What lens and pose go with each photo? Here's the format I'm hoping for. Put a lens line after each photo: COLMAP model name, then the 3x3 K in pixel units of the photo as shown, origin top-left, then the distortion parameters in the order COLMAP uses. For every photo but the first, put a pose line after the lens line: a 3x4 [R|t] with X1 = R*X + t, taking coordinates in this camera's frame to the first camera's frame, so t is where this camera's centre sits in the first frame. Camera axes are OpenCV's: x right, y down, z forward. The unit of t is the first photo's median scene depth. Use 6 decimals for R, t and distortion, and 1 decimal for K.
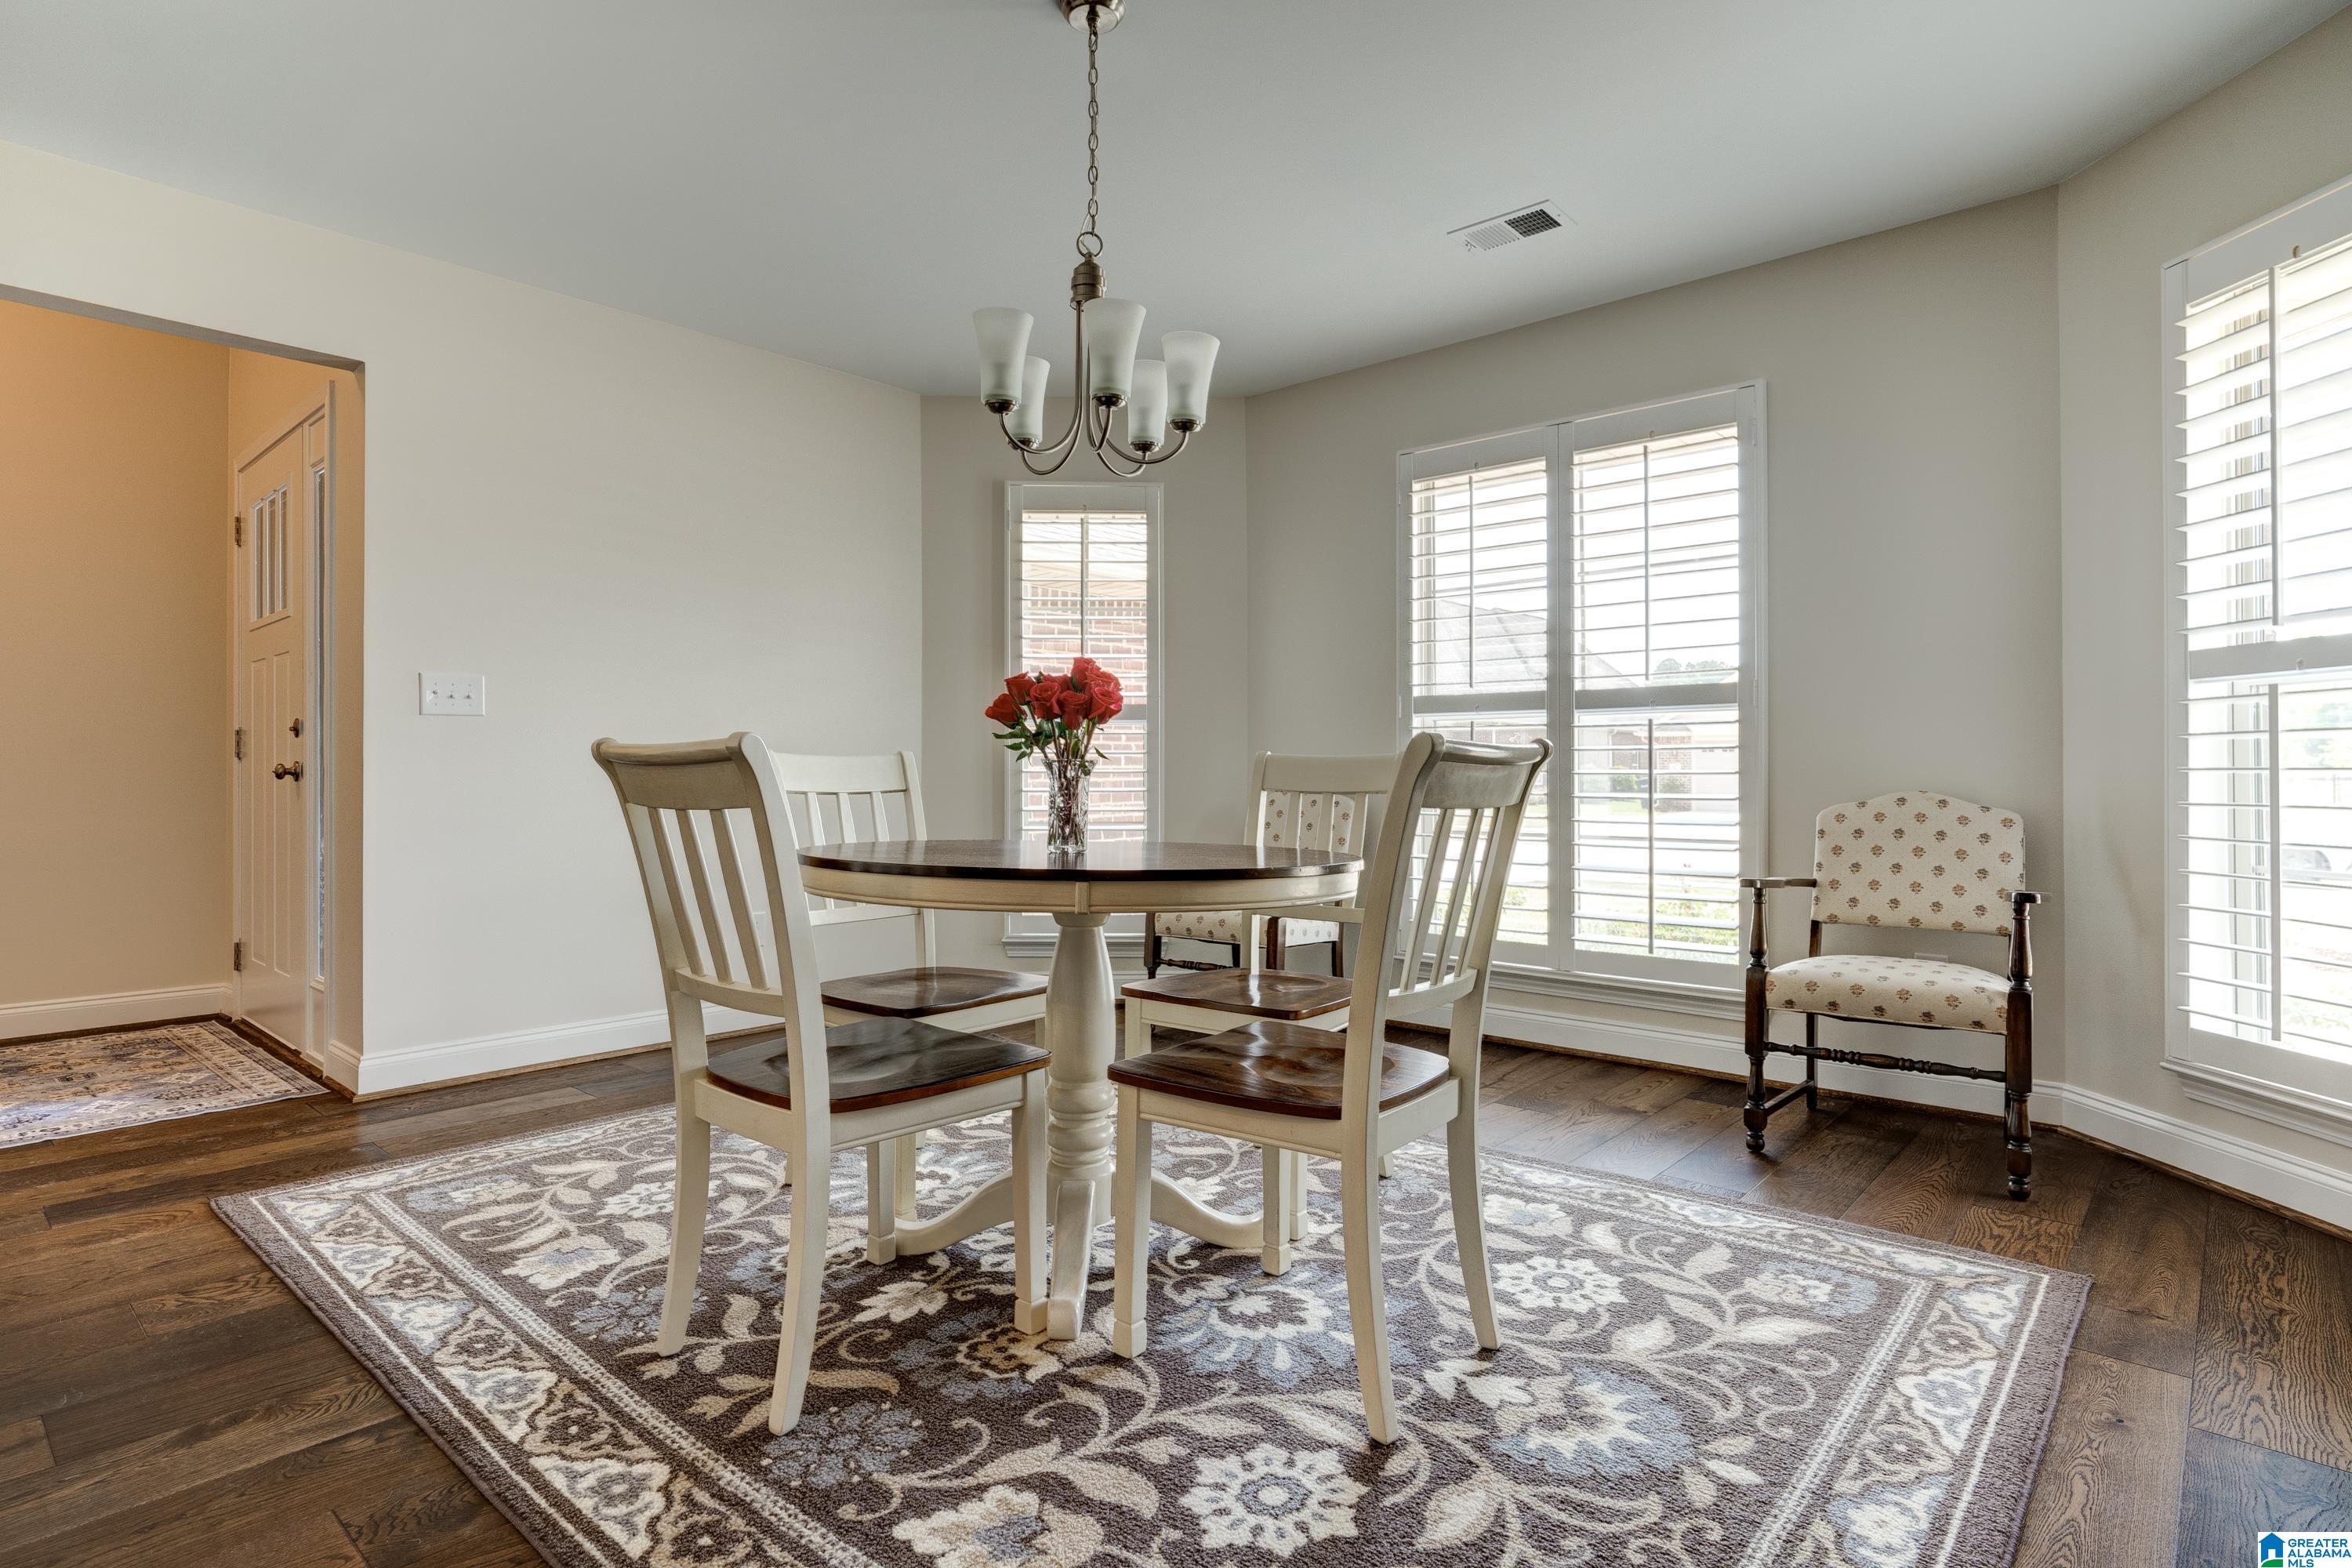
lens RADIAL K [[1201.4, 0, 1189.3], [0, 1201.4, 776.7], [0, 0, 1]] dist [-0.004372, 0.001645]
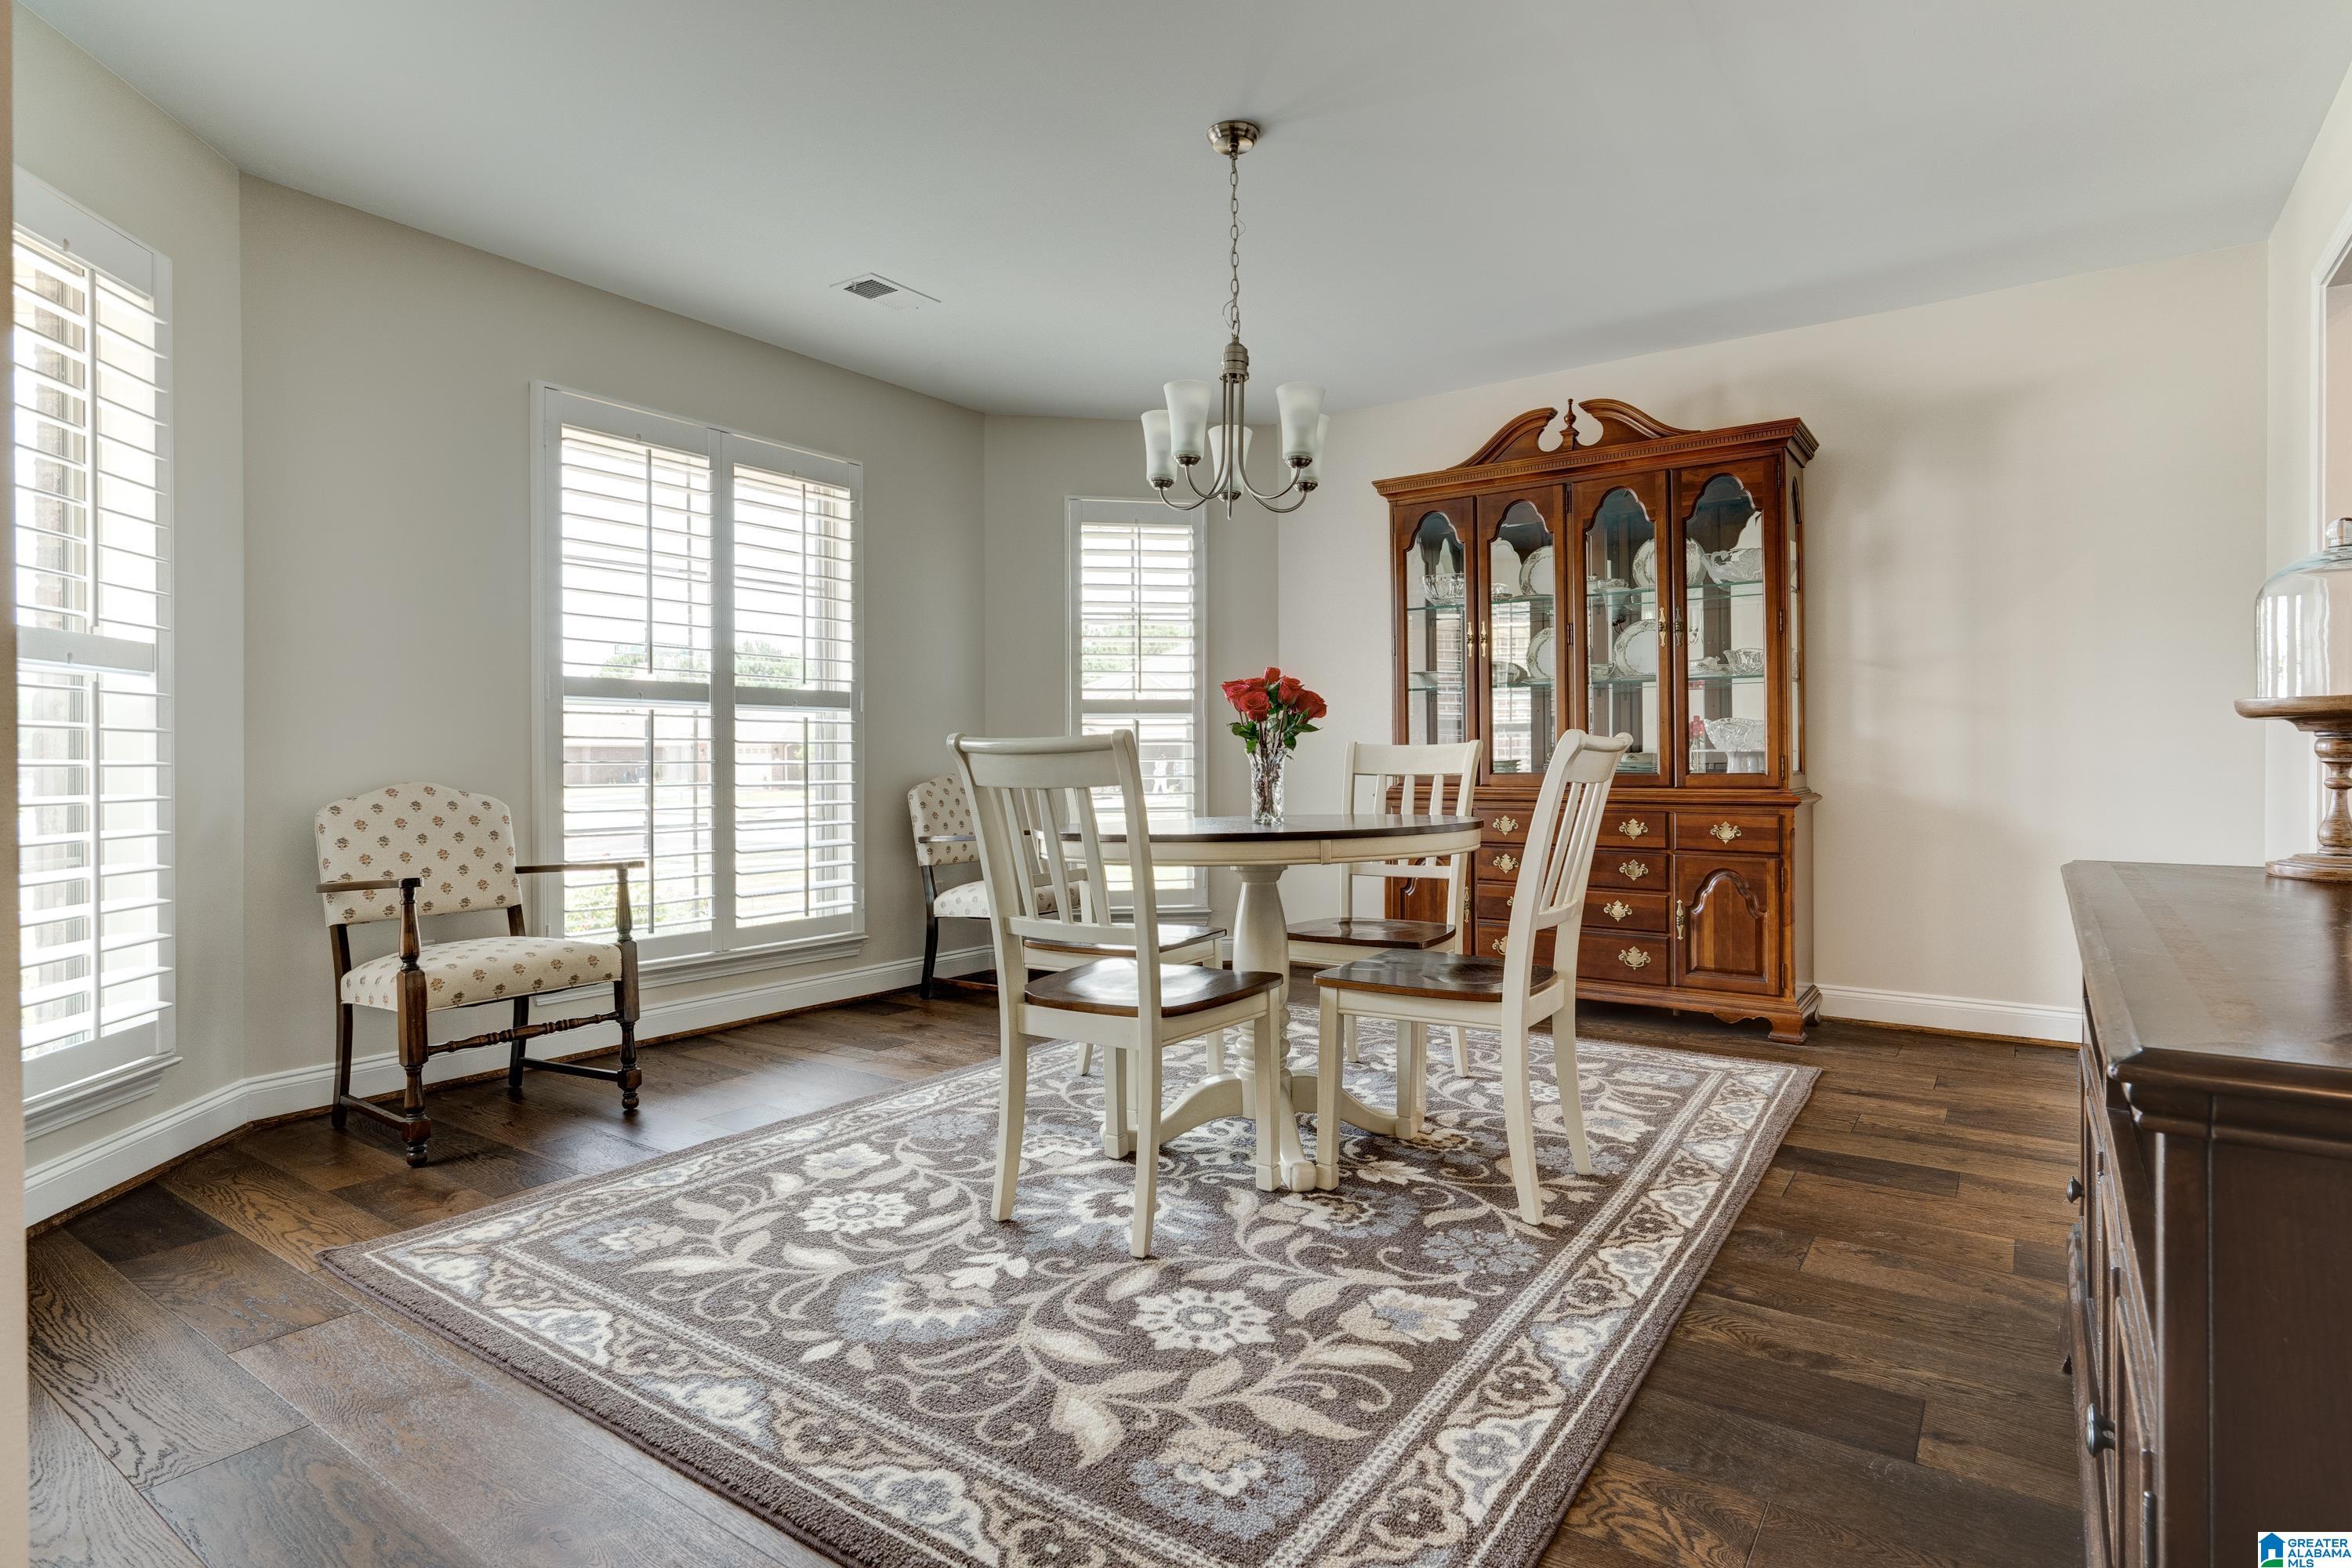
lens RADIAL K [[1201.4, 0, 1195.4], [0, 1201.4, 765.8], [0, 0, 1]] dist [-0.004372, 0.001645]
pose [[-0.118952, -0.001610, 0.992899, -1.139537], [0.011322, 0.999931, 0.002978, 0.000297], [-0.992835, 0.011596, -0.118926, 1.045731]]
